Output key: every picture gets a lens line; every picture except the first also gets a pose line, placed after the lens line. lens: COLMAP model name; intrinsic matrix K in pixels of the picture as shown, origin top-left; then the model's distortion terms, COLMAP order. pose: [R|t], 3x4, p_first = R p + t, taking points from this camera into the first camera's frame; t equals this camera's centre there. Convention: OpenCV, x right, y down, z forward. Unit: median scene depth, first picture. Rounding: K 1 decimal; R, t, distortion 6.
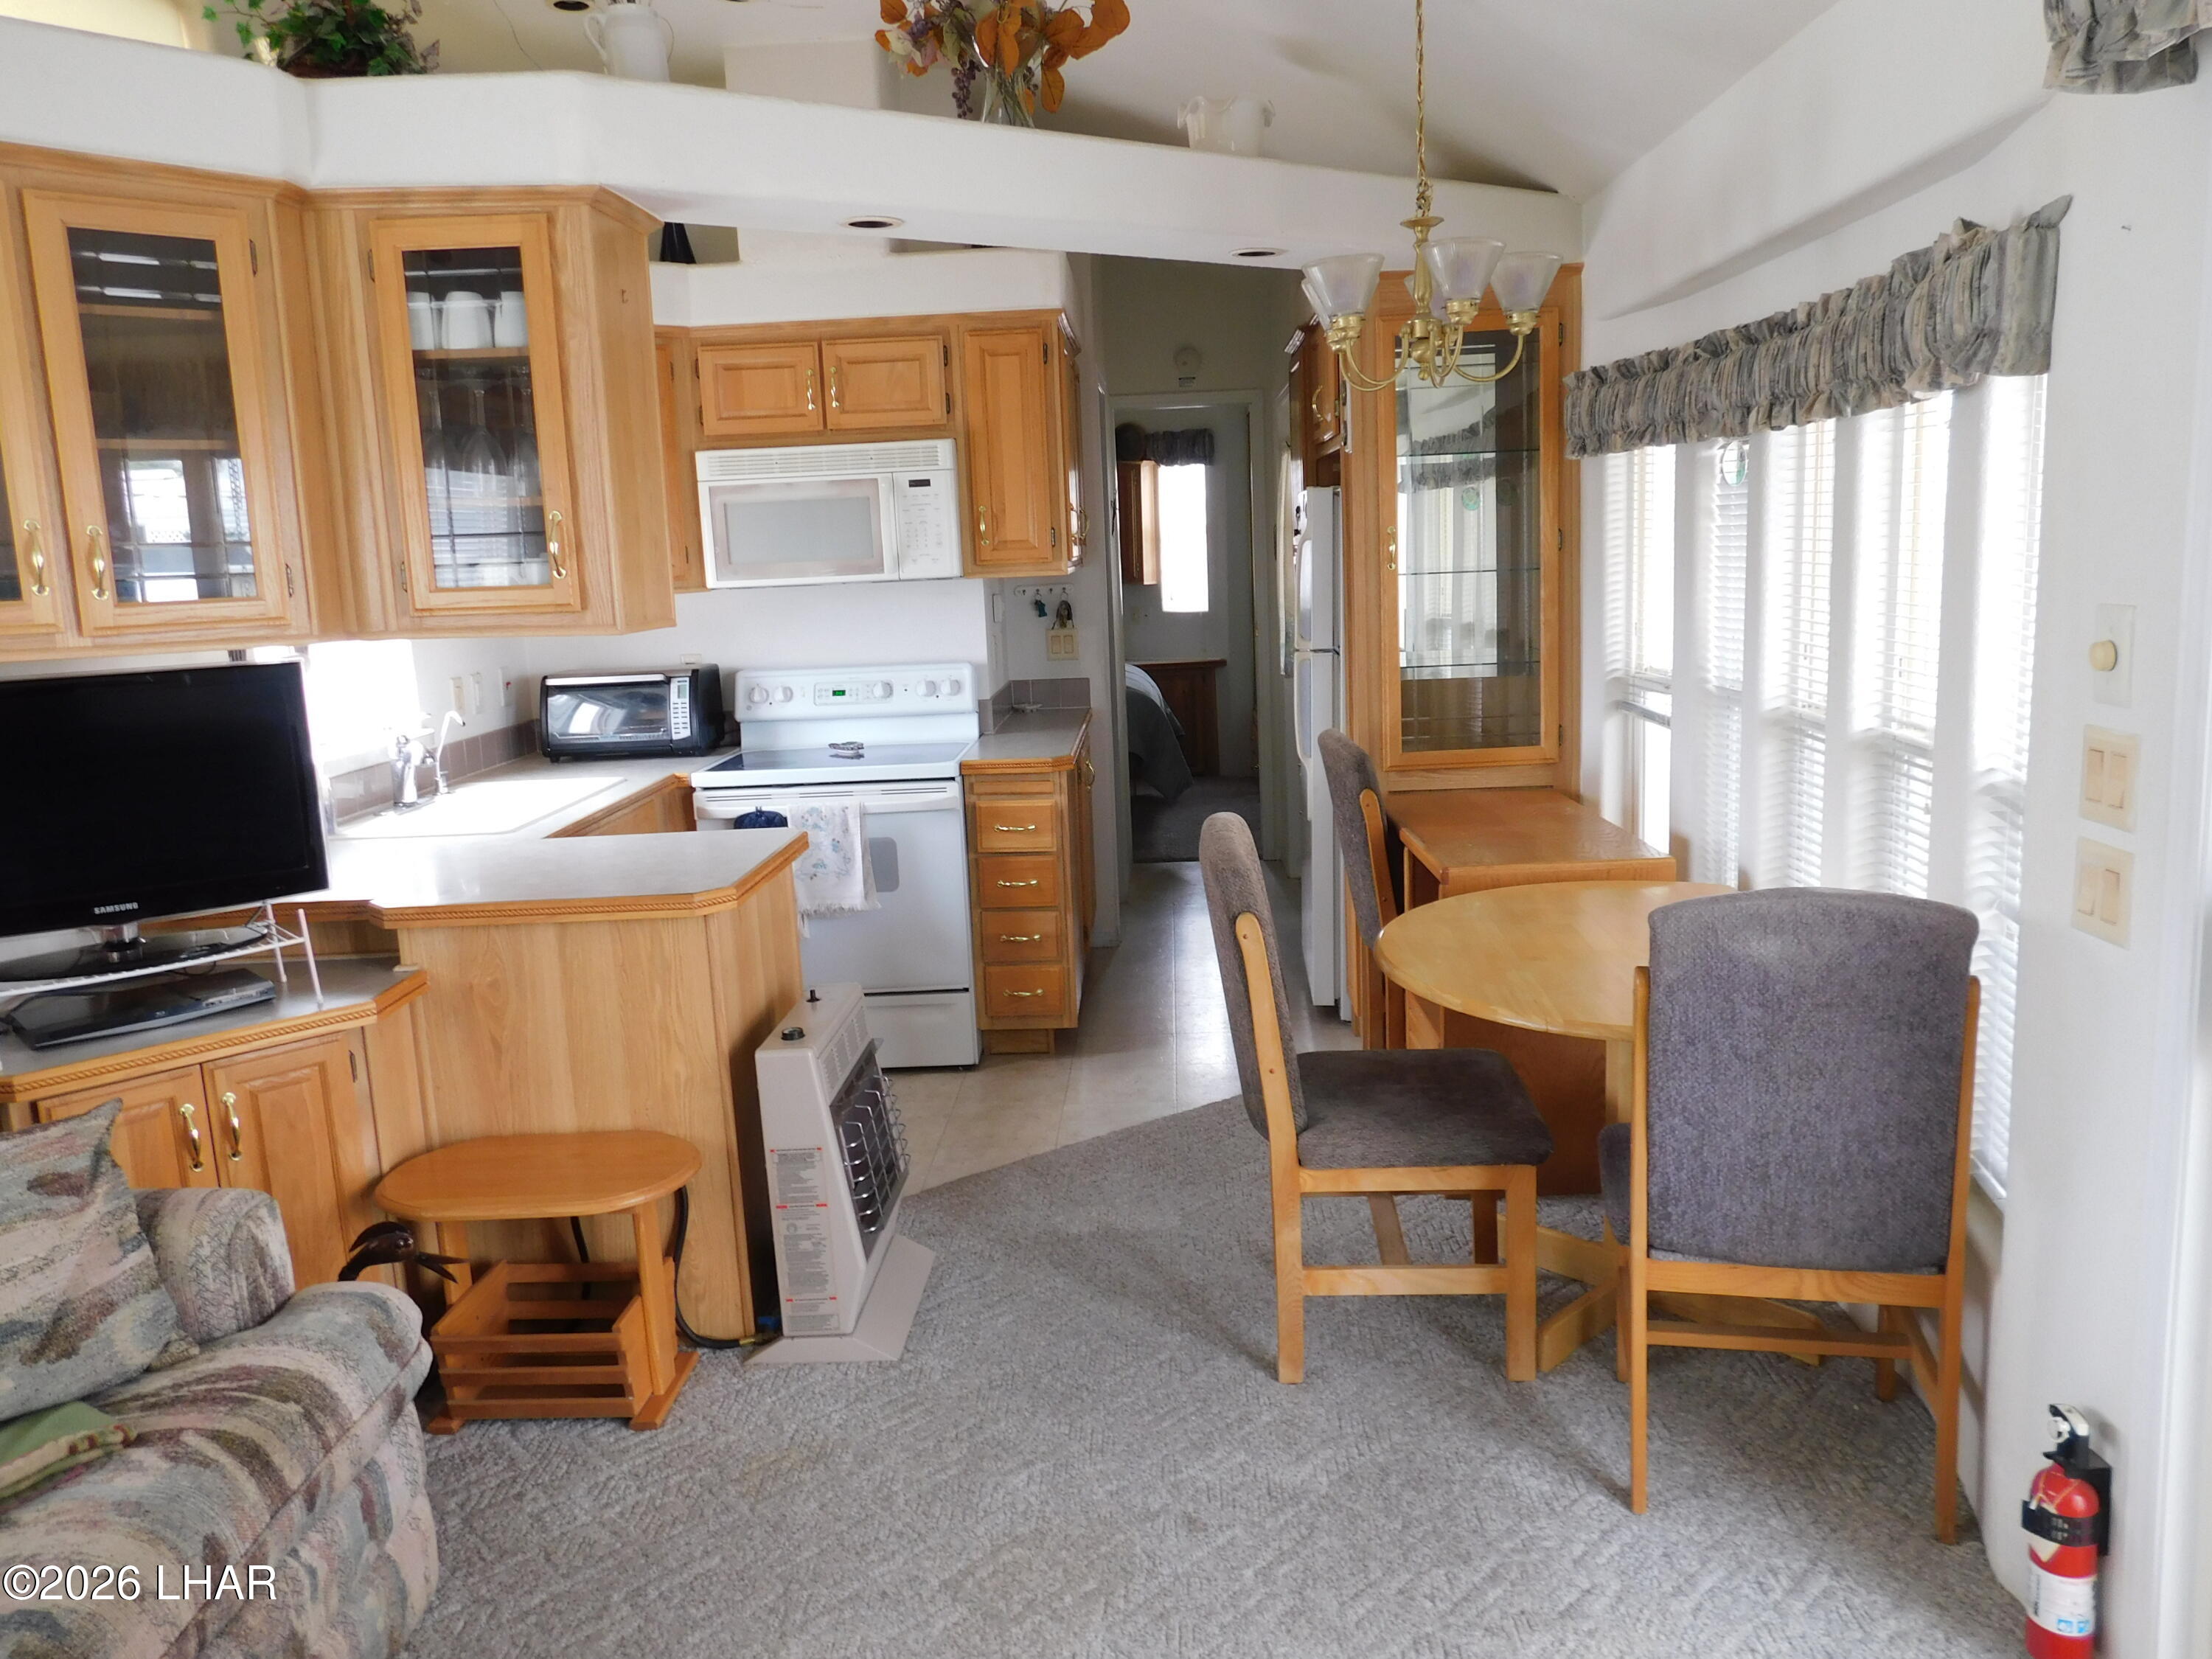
lens RADIAL K [[1625.6, 0, 1107.0], [0, 1625.6, 814.6], [0, 0, 1]] dist [-0.018859, 0.026311]
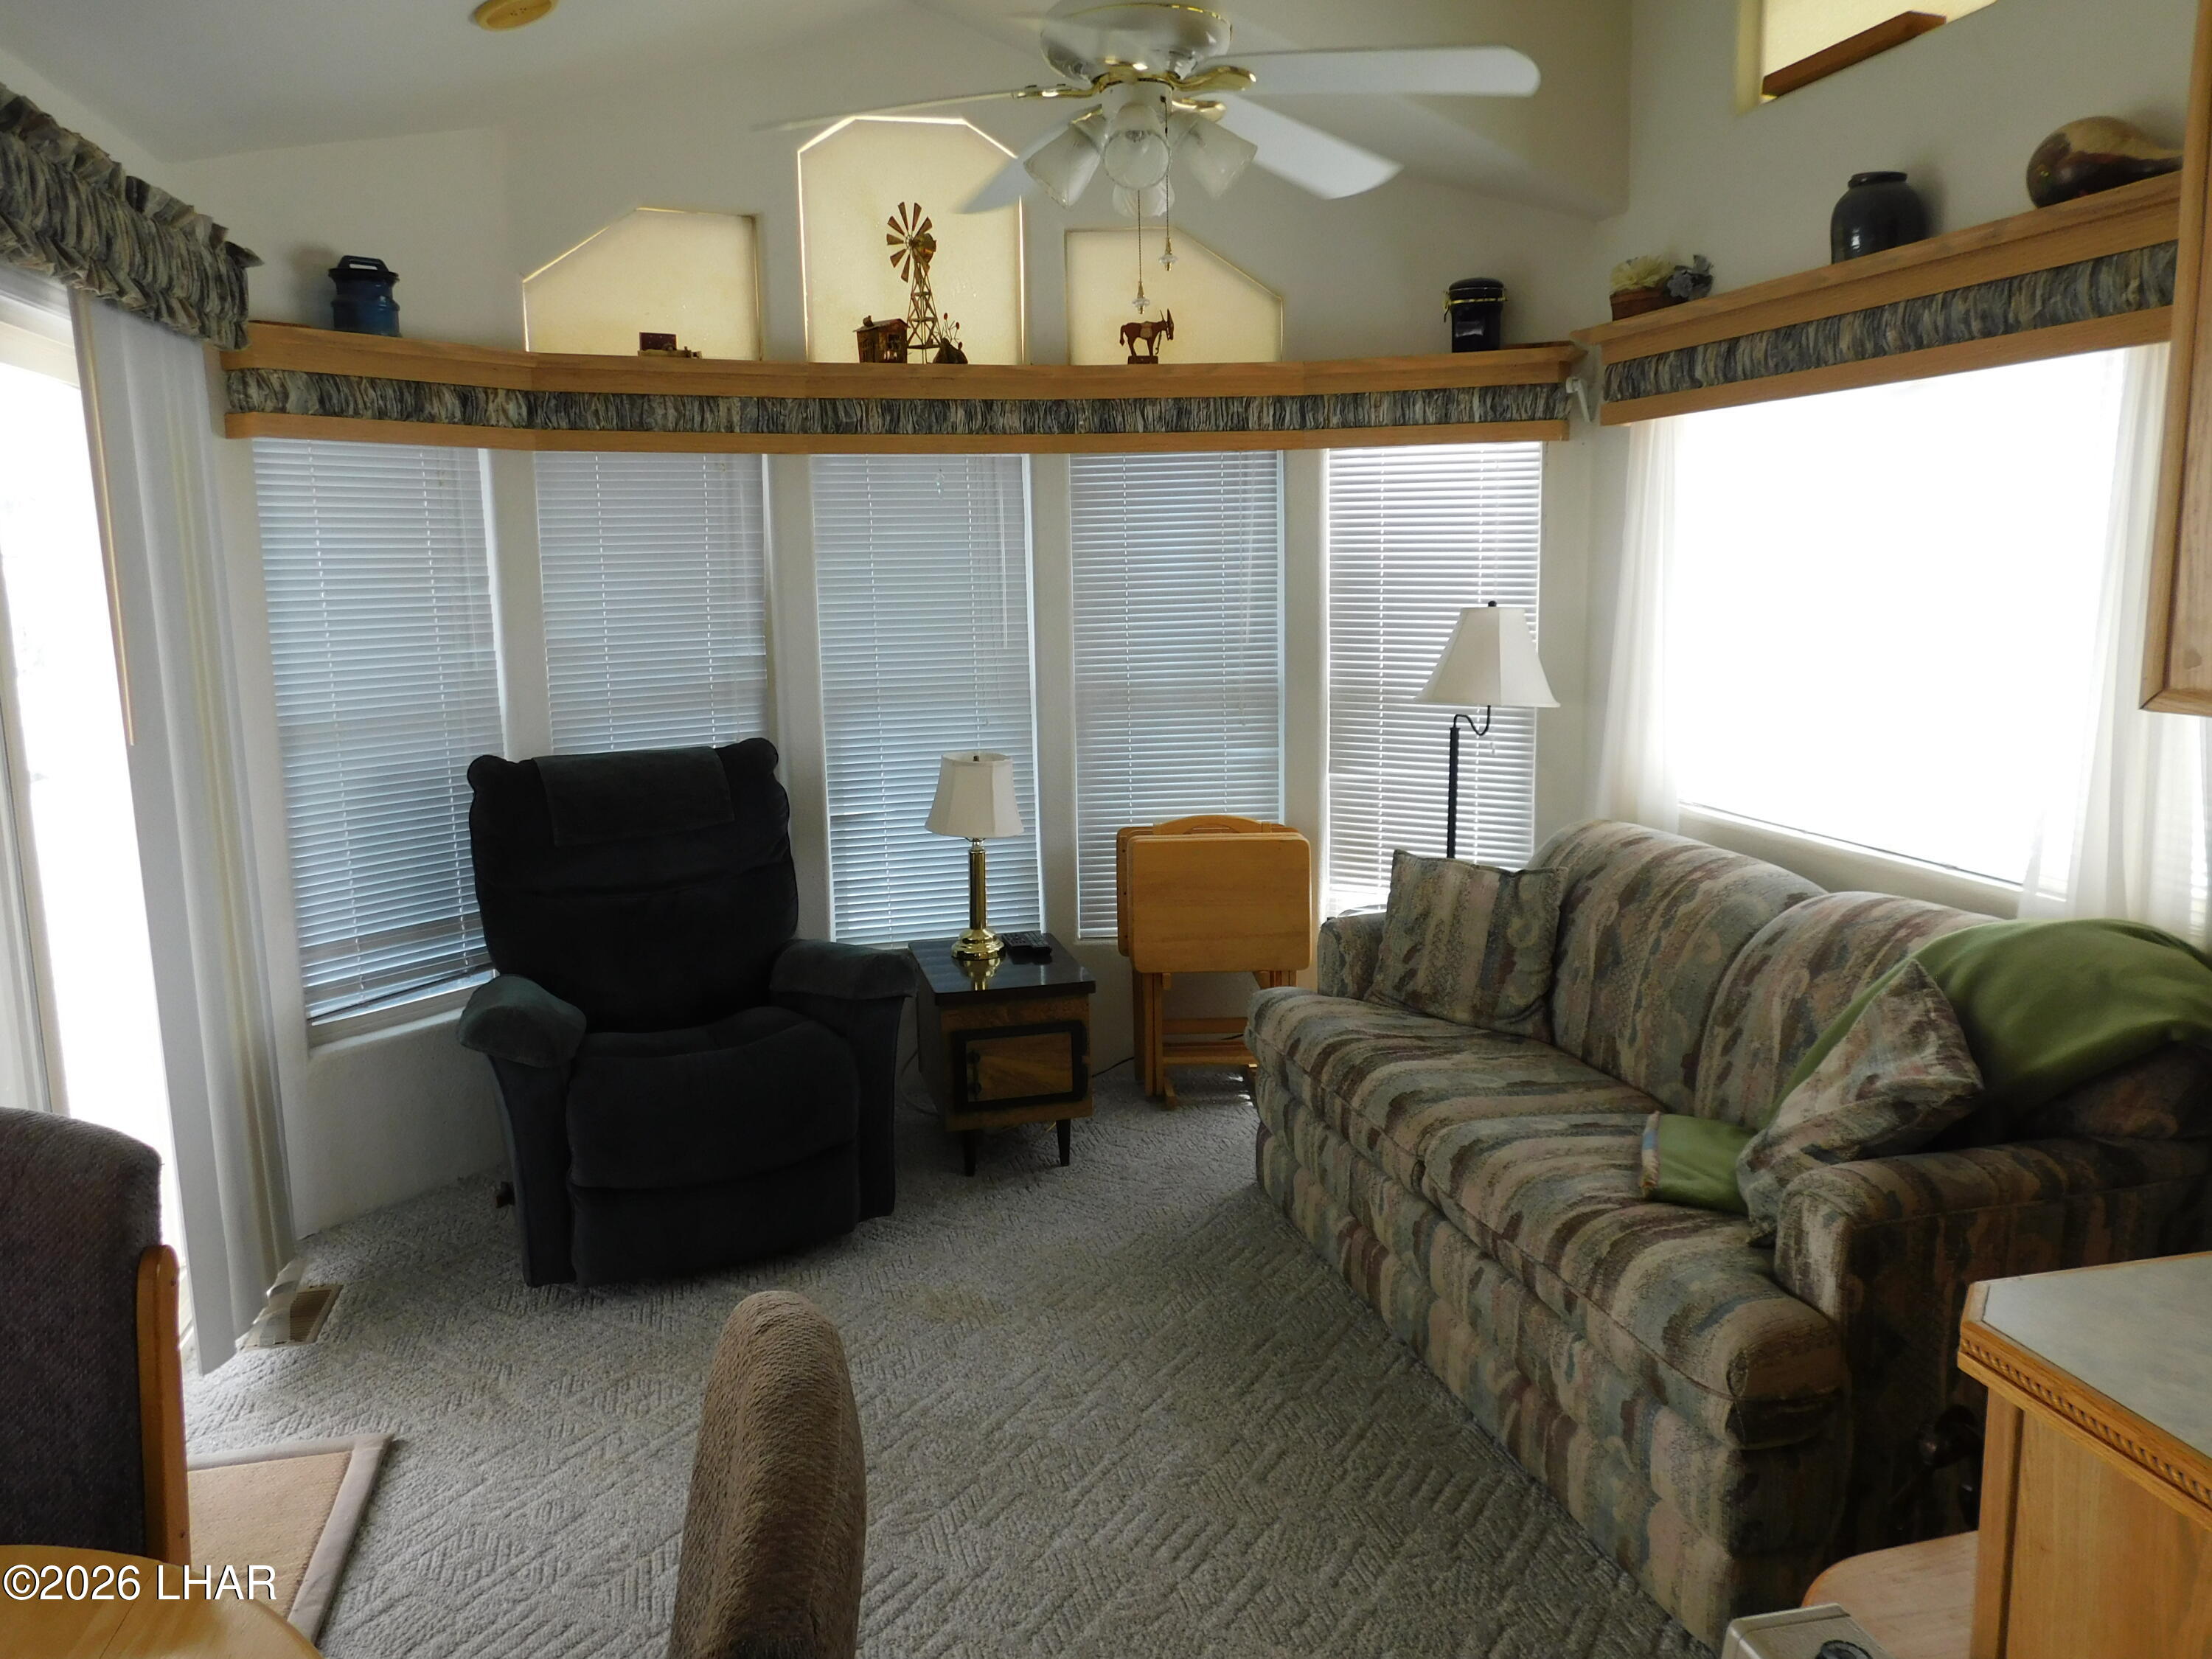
lens RADIAL K [[1628.4, 0, 1108.6], [0, 1628.4, 813.9], [0, 0, 1]] dist [-0.008280, 0.022910]
pose [[-0.961577, 0.102216, -0.254798, 0.062149], [0.015437, 0.946766, 0.321551, -0.170467], [0.274102, 0.305262, -0.911966, 0.988206]]
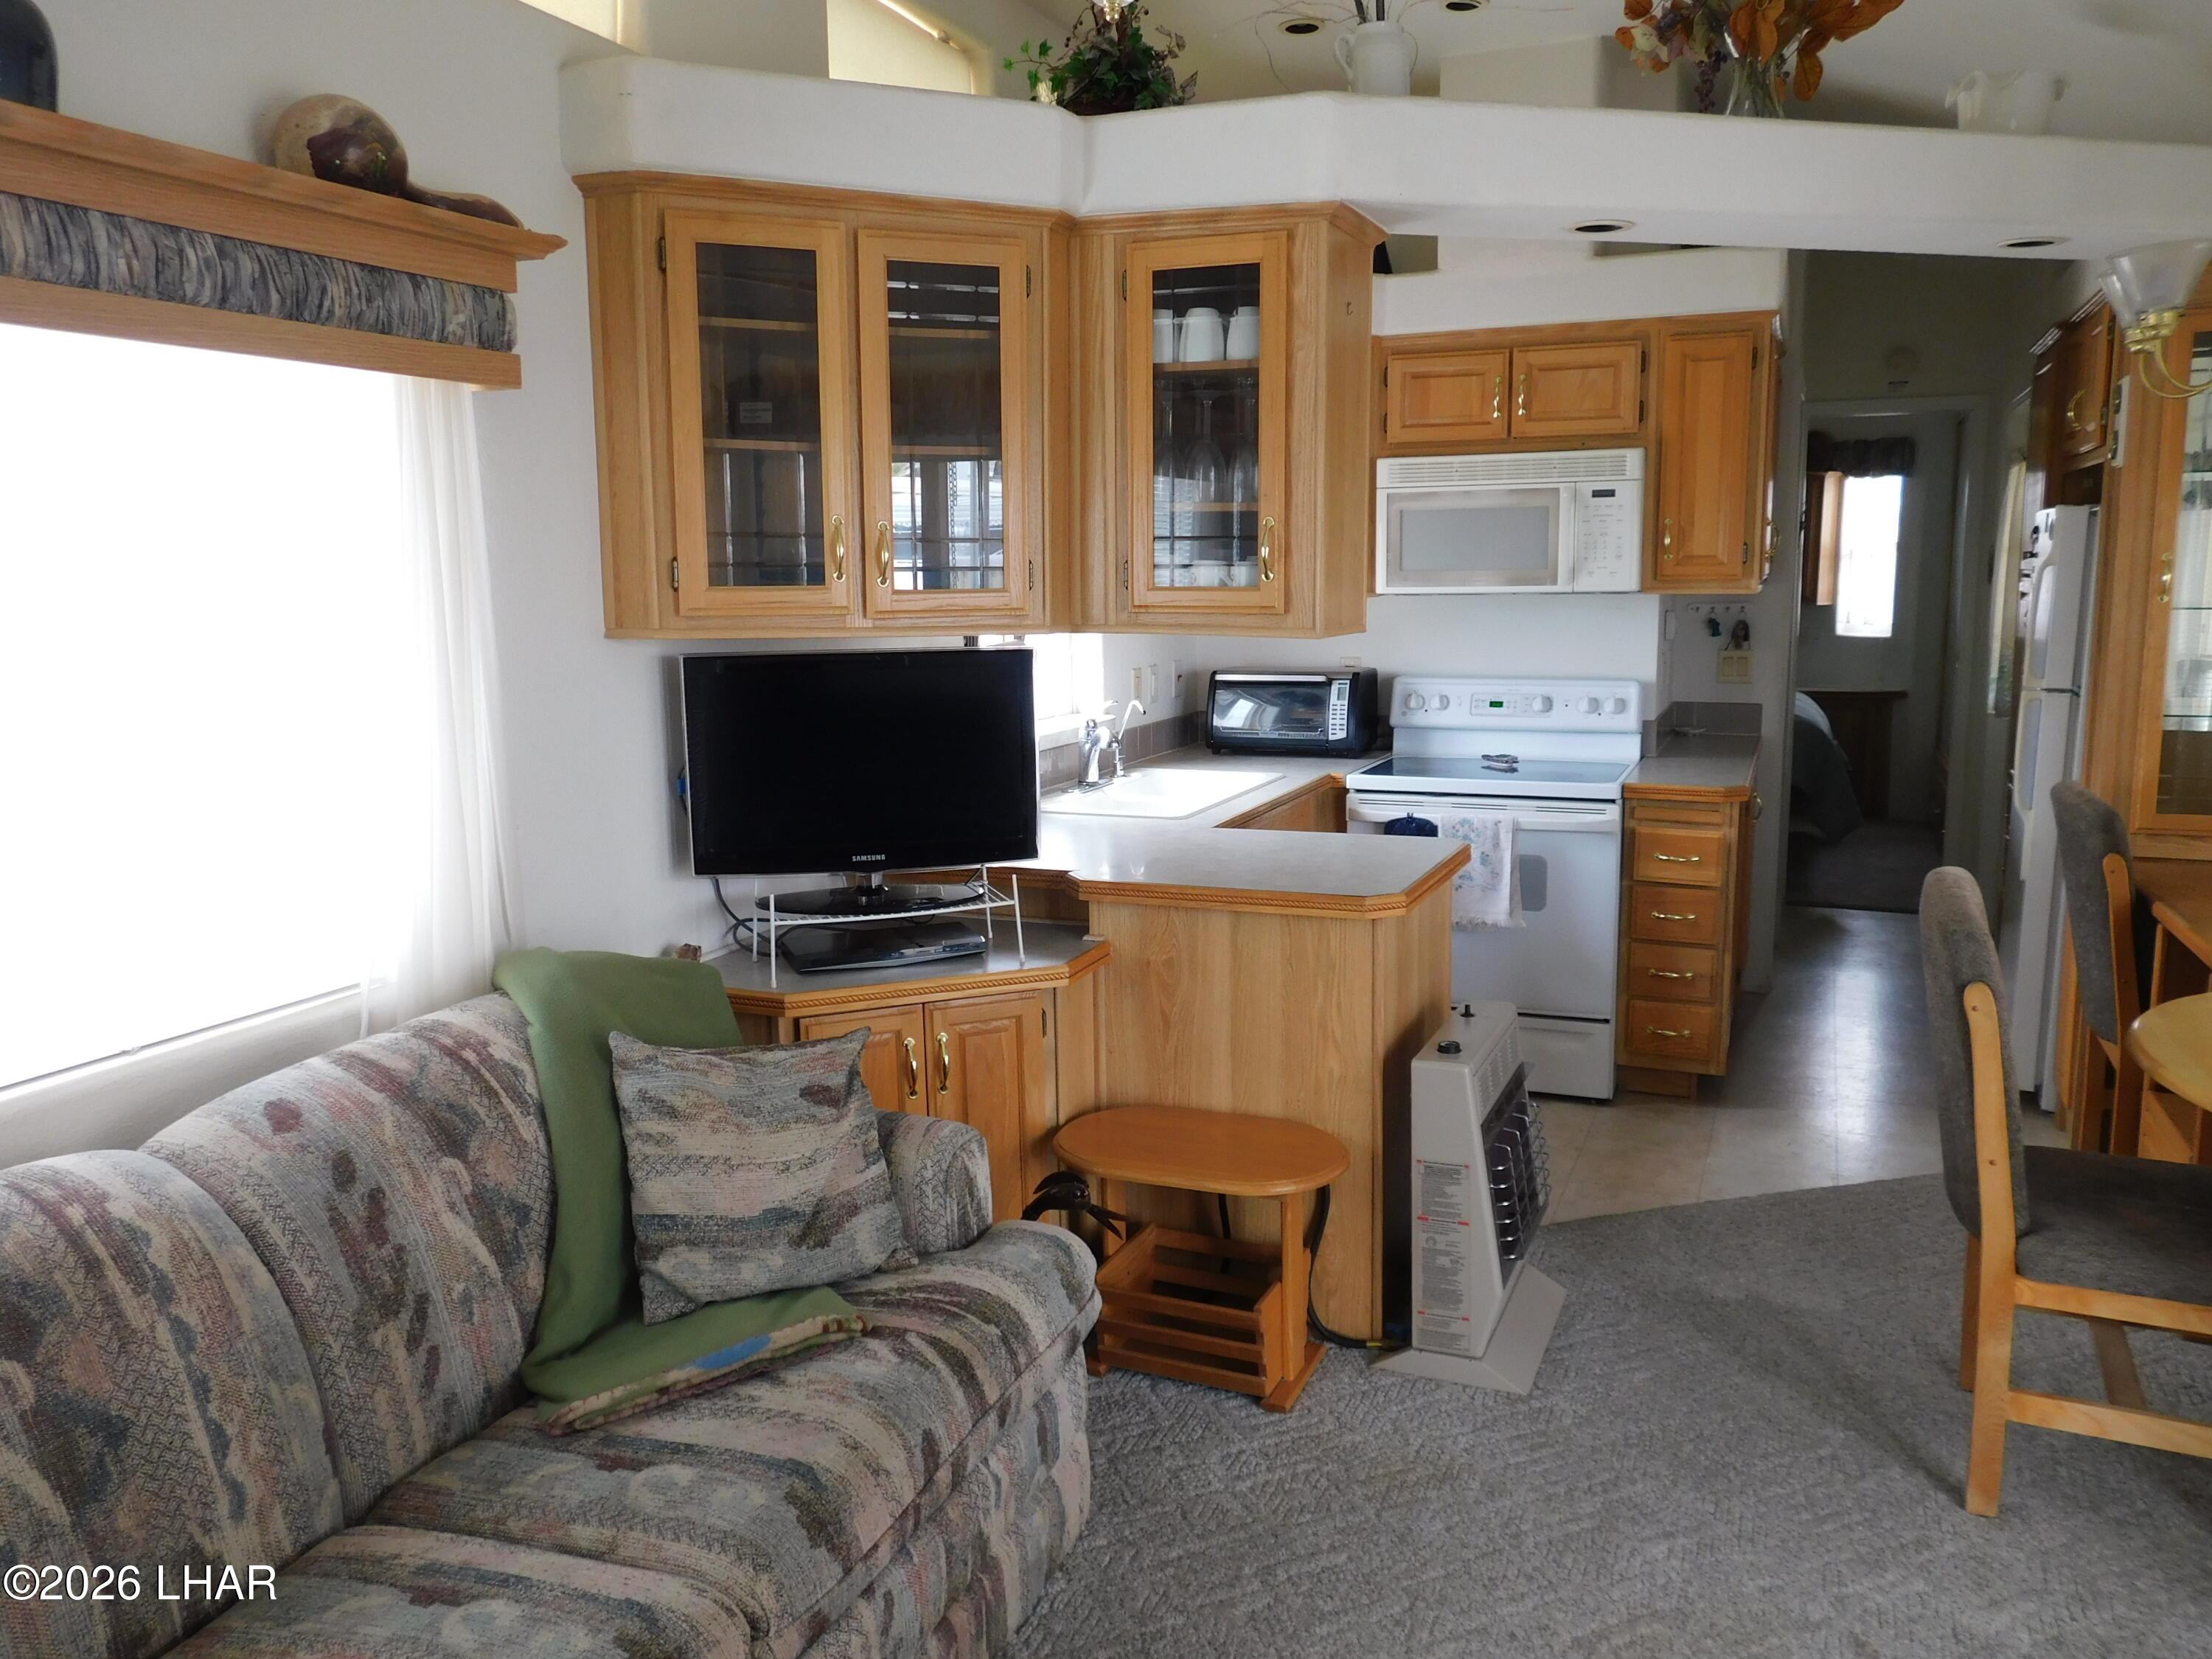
lens RADIAL K [[1622.1, 0, 1112.6], [0, 1622.1, 814.2], [0, 0, 1]] dist [-0.013575, 0.009717]
pose [[0.930781, 0.085716, -0.355387, -0.035167], [-0.086631, 0.996151, 0.013371, -0.001848], [0.355165, 0.018342, 0.934624, -0.001862]]
